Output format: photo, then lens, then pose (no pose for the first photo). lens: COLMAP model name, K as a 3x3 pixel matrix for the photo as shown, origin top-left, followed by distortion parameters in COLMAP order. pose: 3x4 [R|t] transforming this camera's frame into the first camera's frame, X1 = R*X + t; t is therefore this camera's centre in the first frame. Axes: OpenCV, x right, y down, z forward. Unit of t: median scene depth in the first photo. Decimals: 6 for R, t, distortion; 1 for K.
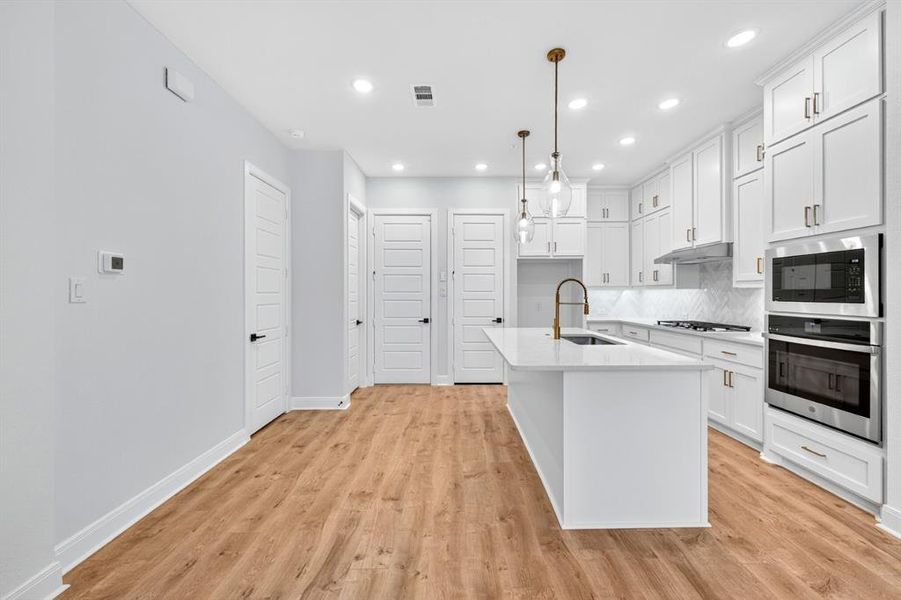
lens RADIAL K [[358.2, 0, 458.0], [0, 358.2, 292.8], [0, 0, 1]] dist [-0.001367, 0.000489]
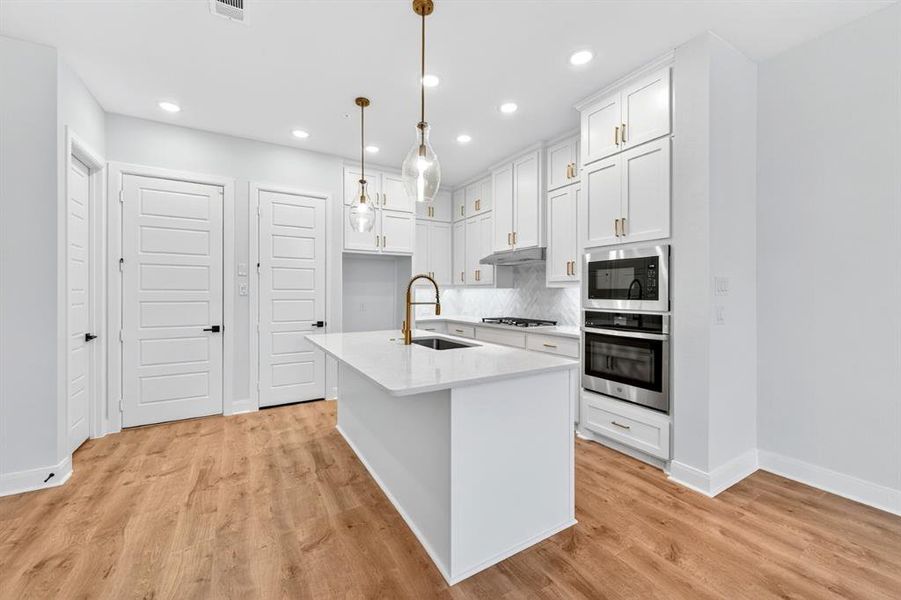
lens RADIAL K [[358.2, 0, 454.3], [0, 358.2, 293.2], [0, 0, 1]] dist [-0.001367, 0.000489]
pose [[0.860588, 0.000729, 0.509300, -0.078480], [-0.002509, 0.999993, 0.002808, 0.001916], [-0.509295, -0.003695, 0.860584, 0.222704]]
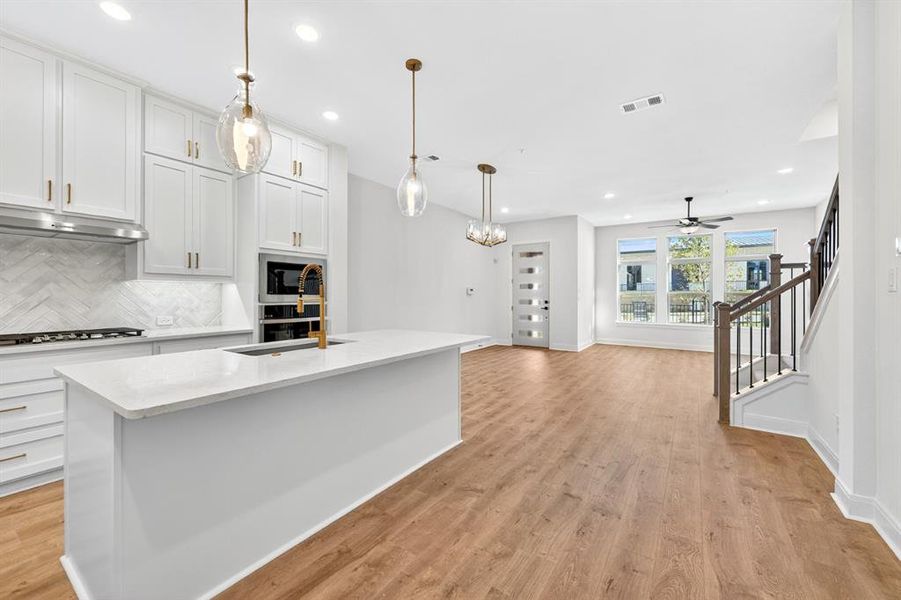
lens RADIAL K [[358.2, 0, 454.2], [0, 358.2, 296.3], [0, 0, 1]] dist [-0.001367, 0.000489]
pose [[-0.824103, -0.000472, 0.566440, -0.391888], [-0.000290, 1.000000, 0.000411, 0.028115], [-0.566440, 0.000174, -0.824103, 1.643509]]
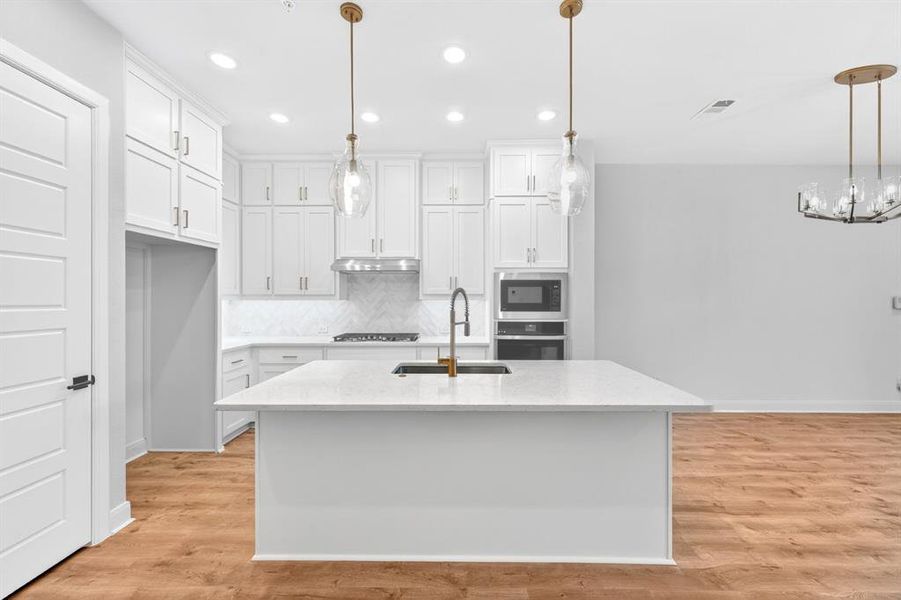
lens RADIAL K [[358.2, 0, 453.9], [0, 358.2, 299.5], [0, 0, 1]] dist [-0.001367, 0.000489]
pose [[0.024201, 0.000351, 0.999707, -0.469224], [-0.002132, 0.999998, -0.000300, -0.020432], [-0.999705, -0.002124, 0.024202, 1.120748]]
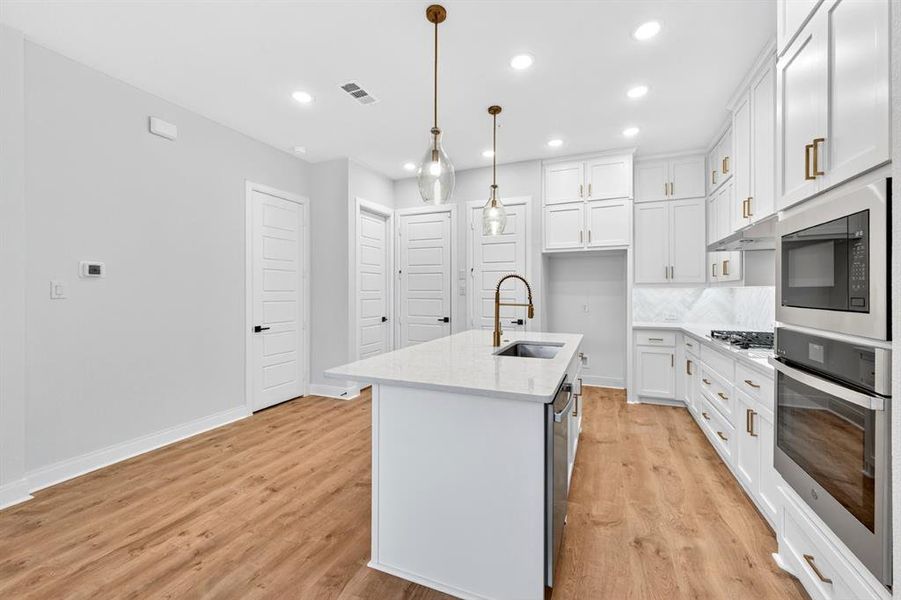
lens RADIAL K [[358.2, 0, 454.8], [0, 358.2, 291.4], [0, 0, 1]] dist [-0.001367, 0.000489]
pose [[0.918613, 0.001904, -0.395154, 0.594262], [-0.001145, 0.999997, 0.002156, -0.003236], [0.395157, -0.001528, 0.918612, 0.209320]]
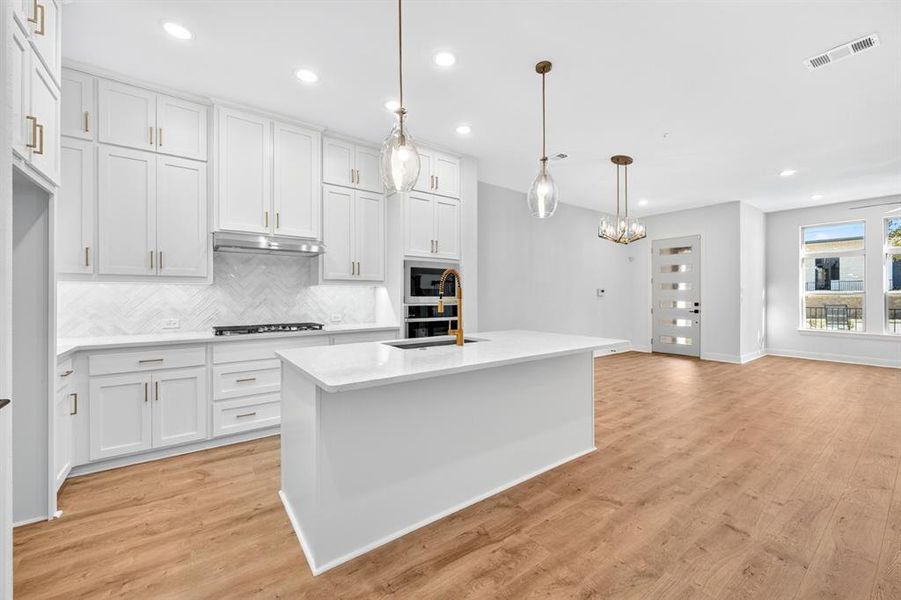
lens RADIAL K [[358.2, 0, 453.2], [0, 358.2, 298.1], [0, 0, 1]] dist [-0.001367, 0.000489]
pose [[-0.586476, -0.000226, 0.809966, -0.395652], [0.001285, 0.999998, 0.001210, 0.028126], [-0.809965, 0.001751, -0.586475, 1.679300]]
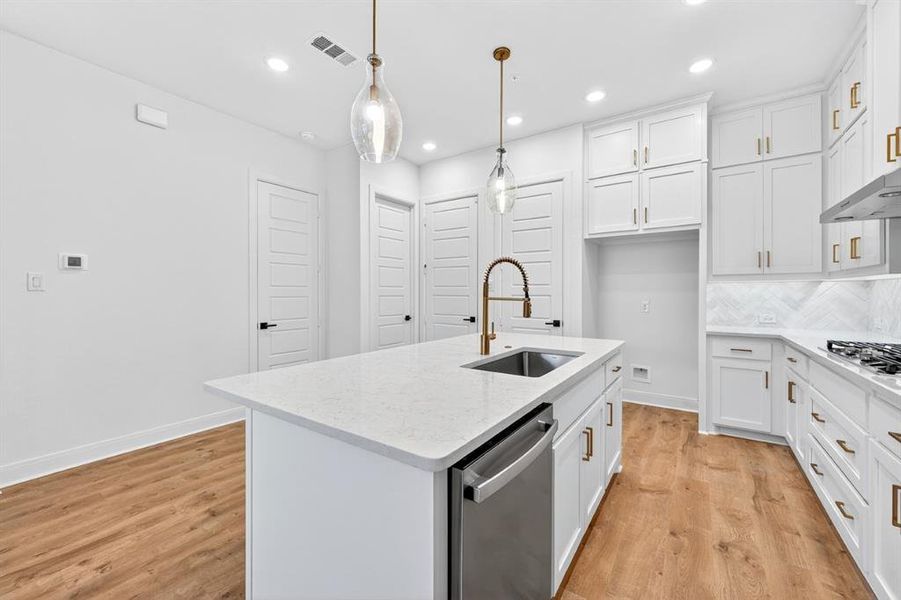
lens RADIAL K [[358.2, 0, 454.9], [0, 358.2, 292.8], [0, 0, 1]] dist [-0.001367, 0.000489]
pose [[0.820342, 0.002999, -0.571865, 0.681435], [-0.000255, 0.999988, 0.004878, 0.018603], [0.571873, -0.003856, 0.820333, 0.510246]]
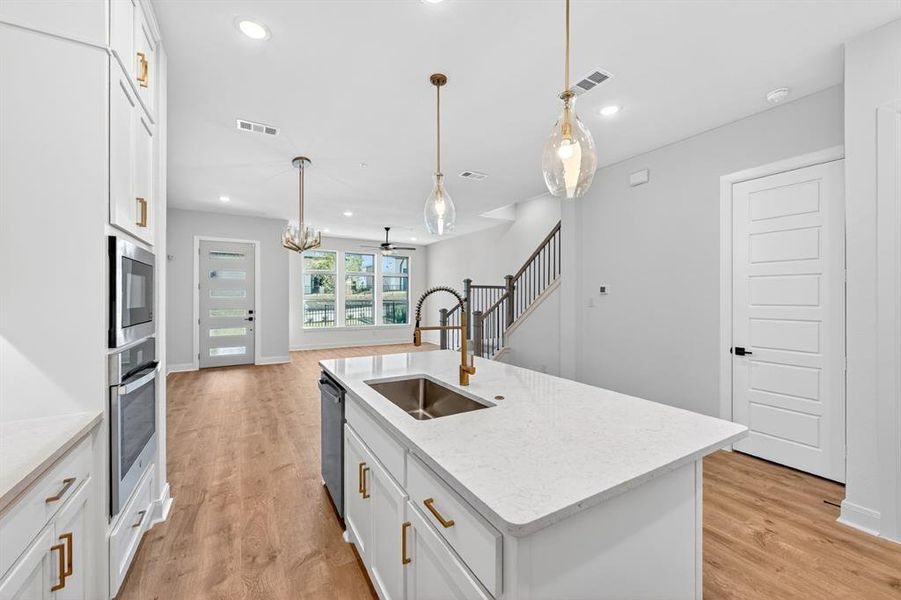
lens RADIAL K [[358.2, 0, 455.8], [0, 358.2, 296.7], [0, 0, 1]] dist [-0.001367, 0.000489]
pose [[-0.861053, 0.001670, -0.508513, 0.691991], [0.002266, 0.999997, -0.000553, -0.027092], [0.508511, -0.001628, -0.861054, 1.741714]]
